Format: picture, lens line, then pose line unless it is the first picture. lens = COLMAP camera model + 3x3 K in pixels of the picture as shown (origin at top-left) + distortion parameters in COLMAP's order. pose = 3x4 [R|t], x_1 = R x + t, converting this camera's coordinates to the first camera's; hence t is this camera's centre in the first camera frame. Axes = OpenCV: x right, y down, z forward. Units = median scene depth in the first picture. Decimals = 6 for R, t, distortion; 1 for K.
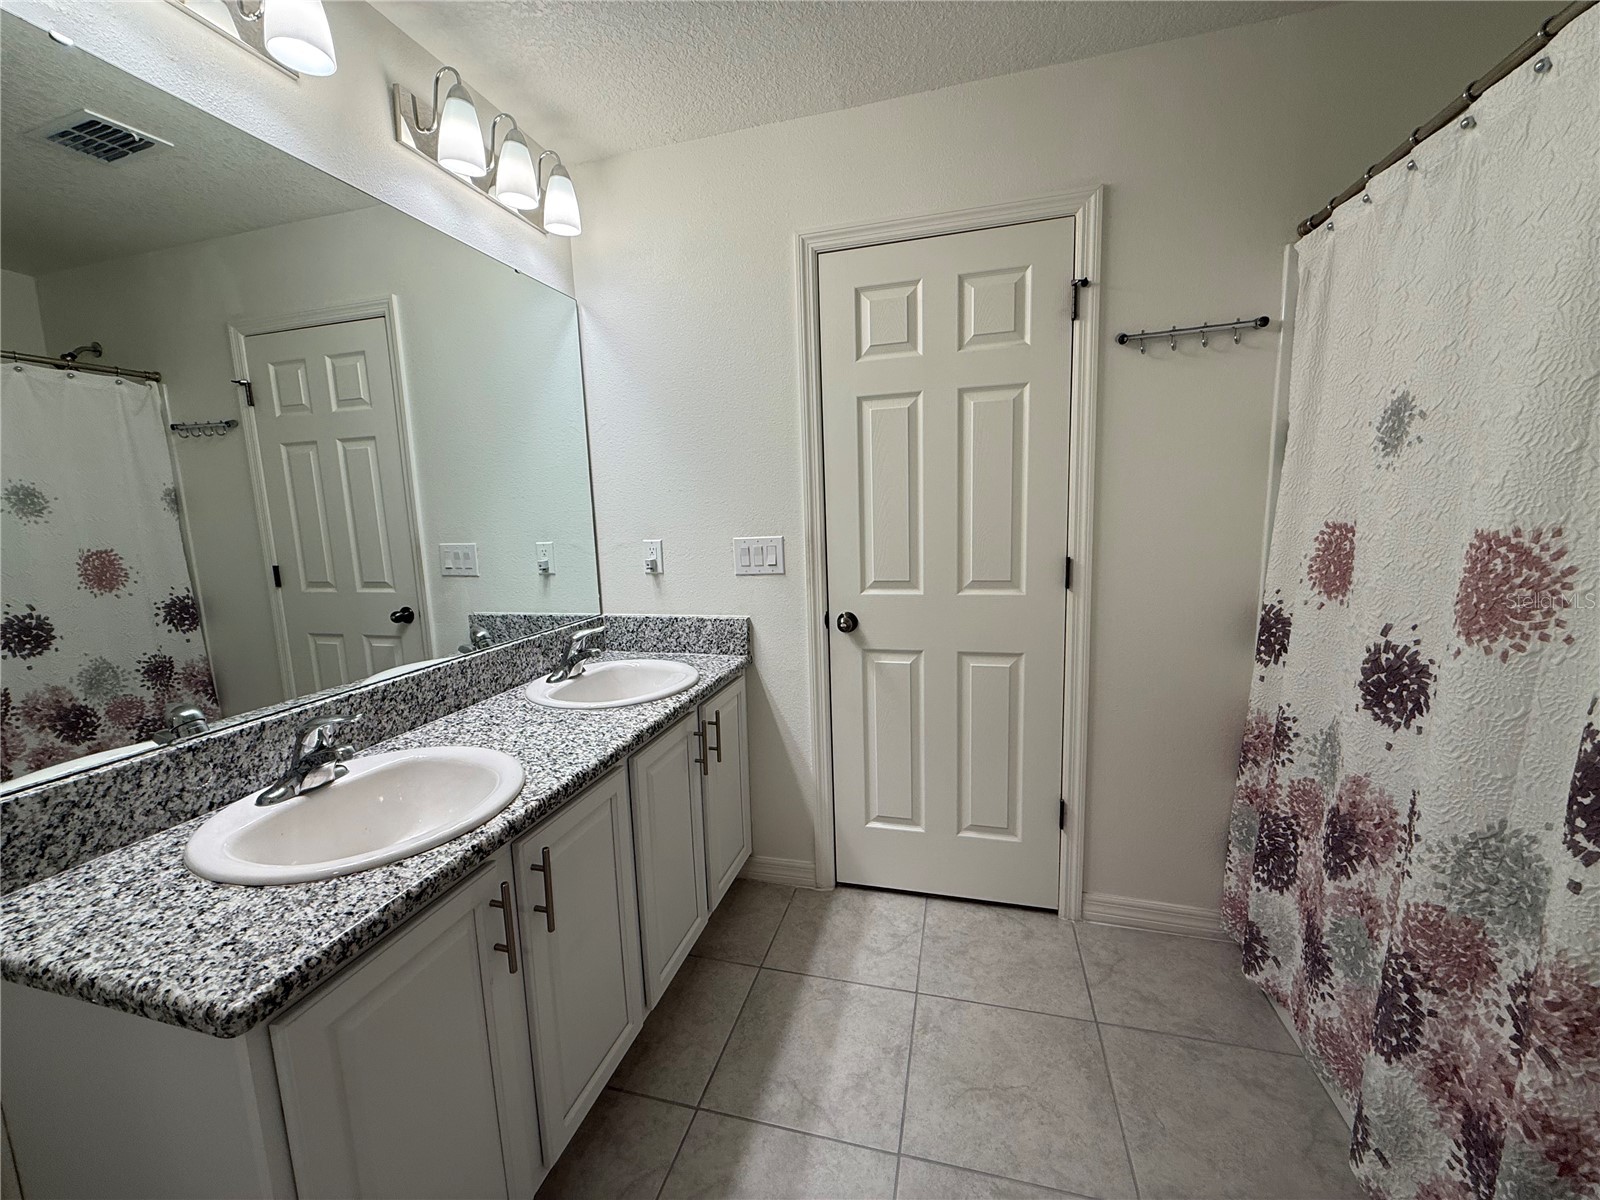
lens RADIAL K [[634.9, 0, 790.6], [0, 634.9, 601.1], [0, 0, 1]] dist [-0.001228, -0.000108]
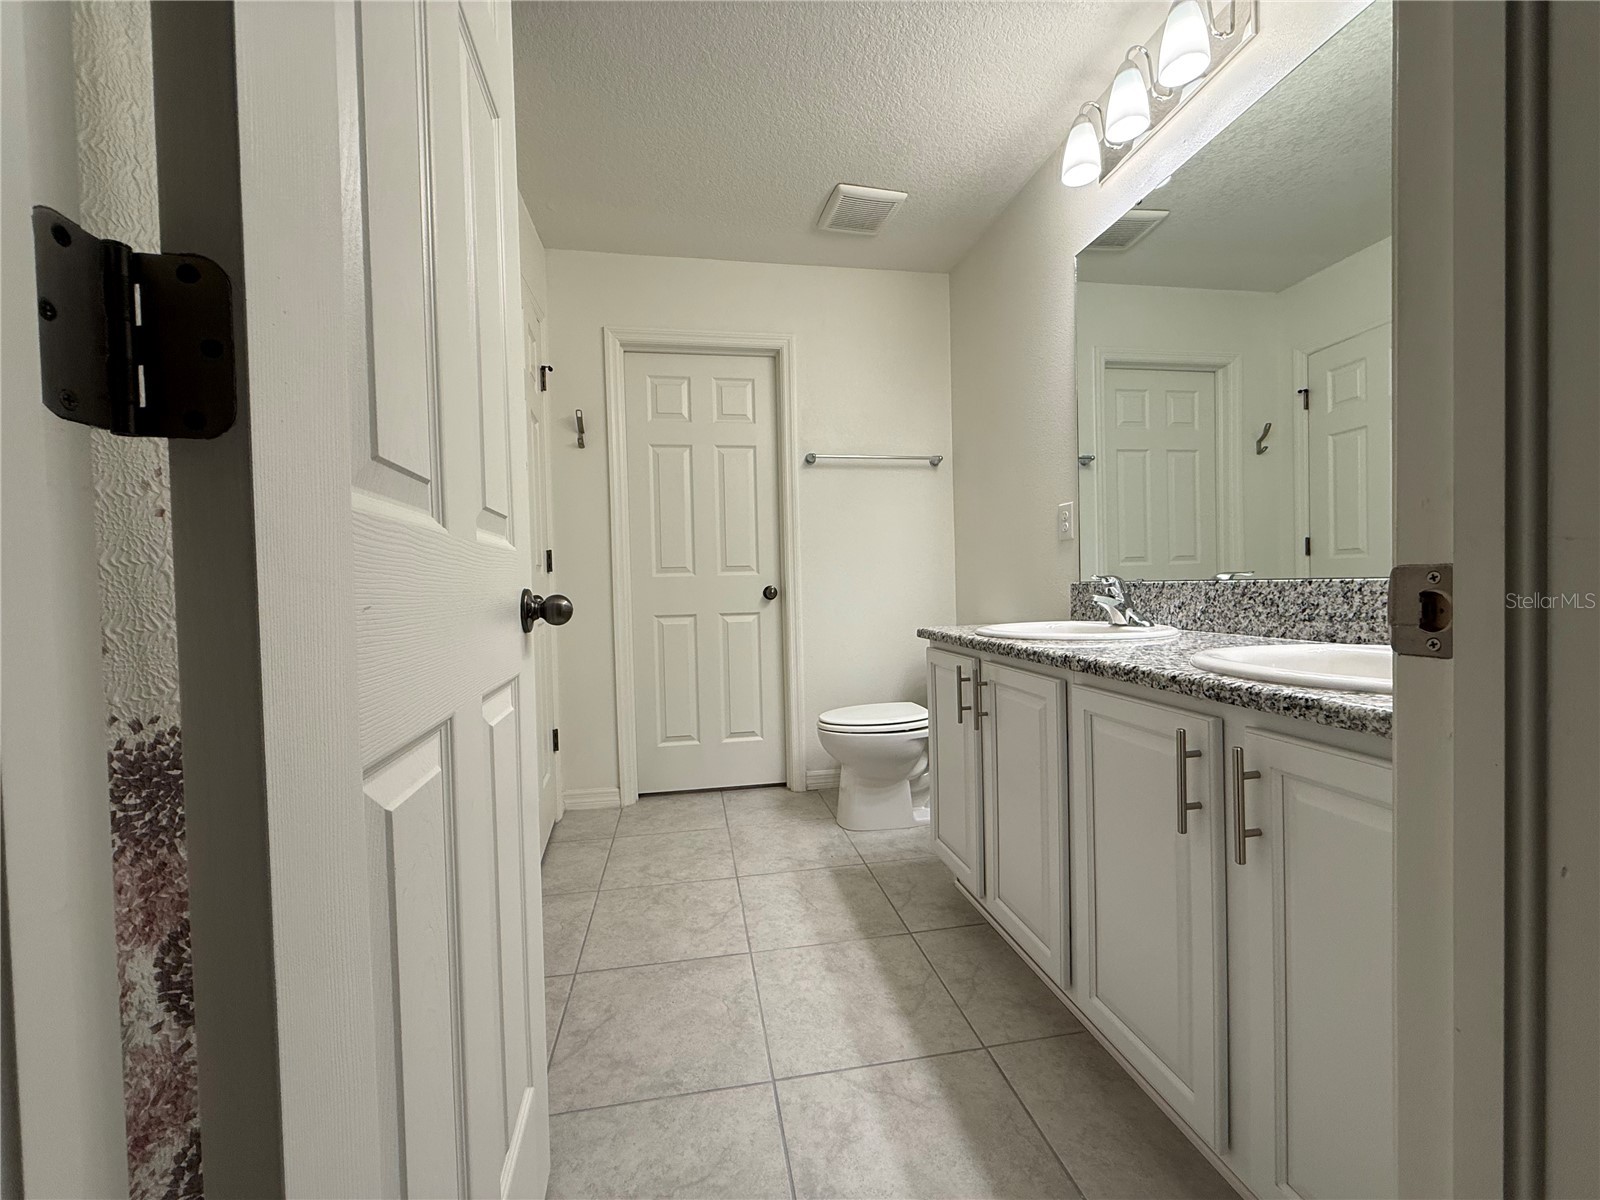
lens RADIAL K [[634.9, 0, 797.1], [0, 634.9, 596.4], [0, 0, 1]] dist [-0.001228, -0.000108]
pose [[-0.900820, 0.069217, -0.428639, 0.495626], [-0.001972, 0.986549, 0.163453, -0.011579], [0.434188, 0.148087, -0.888567, 1.740325]]
